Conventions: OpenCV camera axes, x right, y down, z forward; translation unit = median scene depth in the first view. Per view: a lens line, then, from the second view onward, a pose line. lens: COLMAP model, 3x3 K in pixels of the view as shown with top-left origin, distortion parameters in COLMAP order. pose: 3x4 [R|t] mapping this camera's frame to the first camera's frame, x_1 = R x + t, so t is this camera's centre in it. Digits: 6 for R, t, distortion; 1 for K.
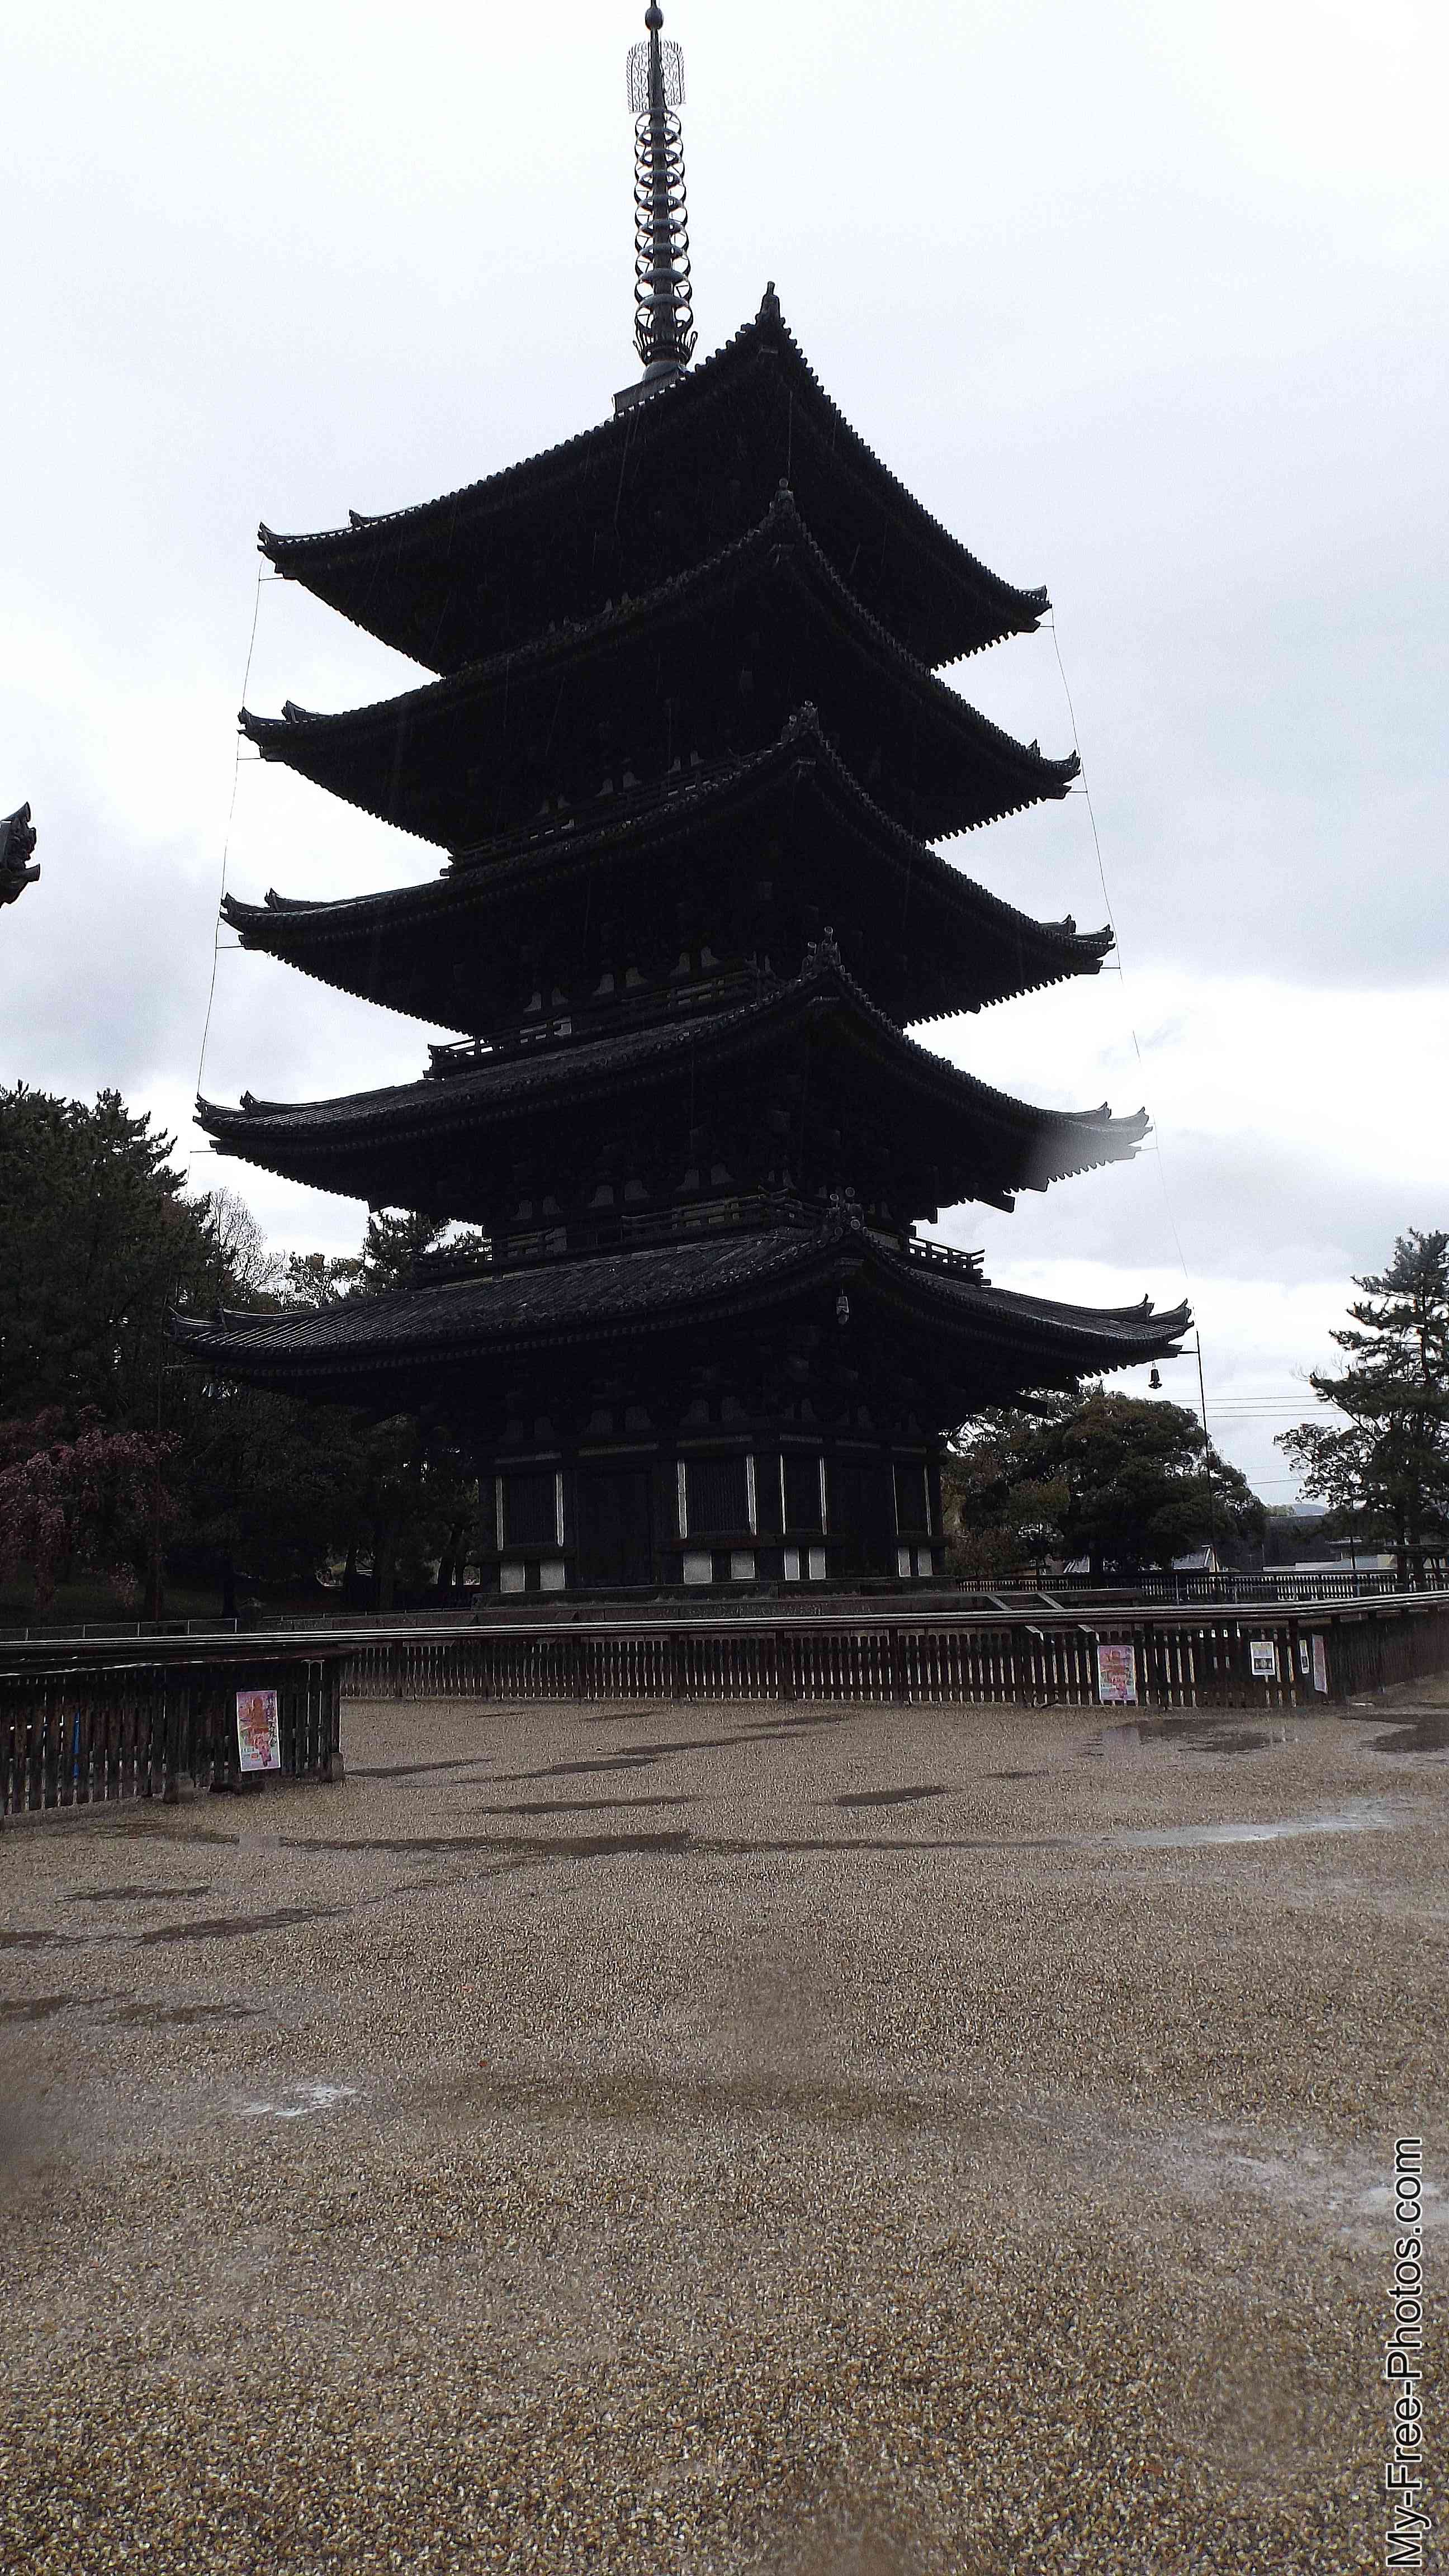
lens RADIAL K [[1867.6, 0, 756.1], [0, 1867.6, 1304.5], [0, 0, 1]] dist [0.018304, 0.001081]
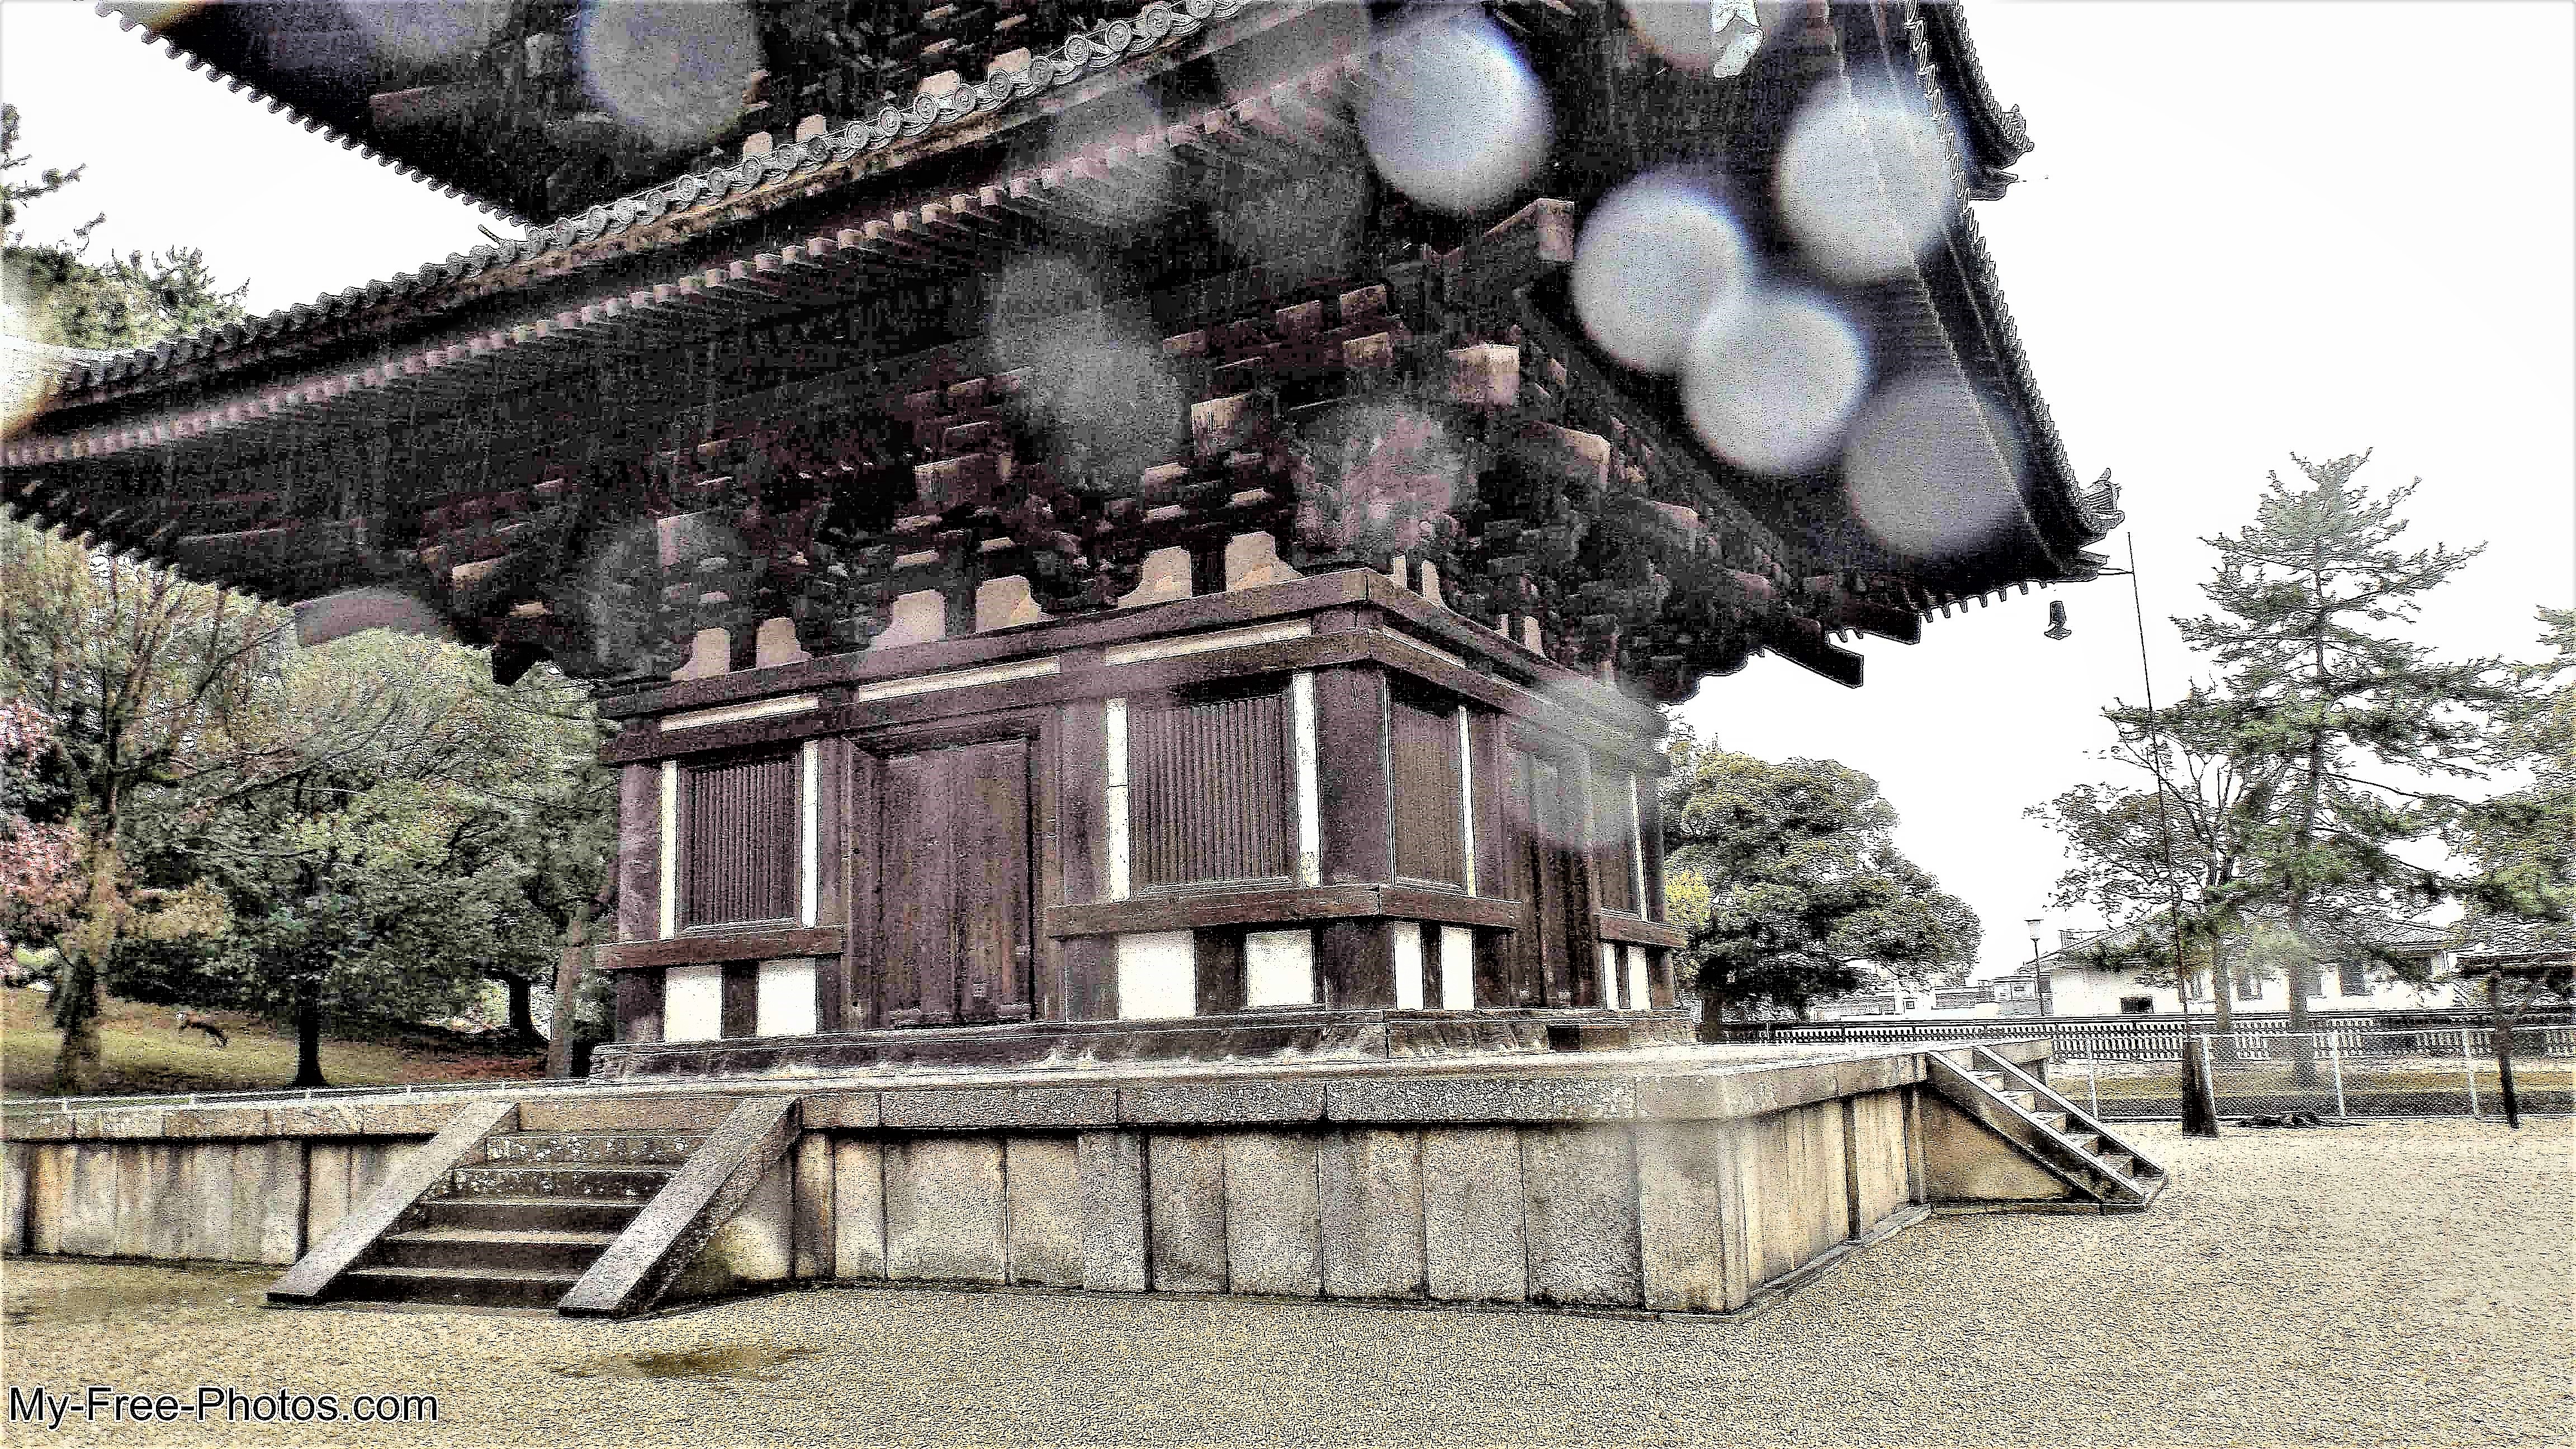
lens RADIAL K [[1834.2, 0, 1342.7], [0, 1834.2, 718.6], [0, 0, 1]] dist [-0.008417, -0.000719]
pose [[0.994757, 0.018616, 0.100554, -0.030688], [-0.015654, 0.999422, -0.030170, 0.094650], [-0.101057, 0.028438, 0.994474, 0.593542]]
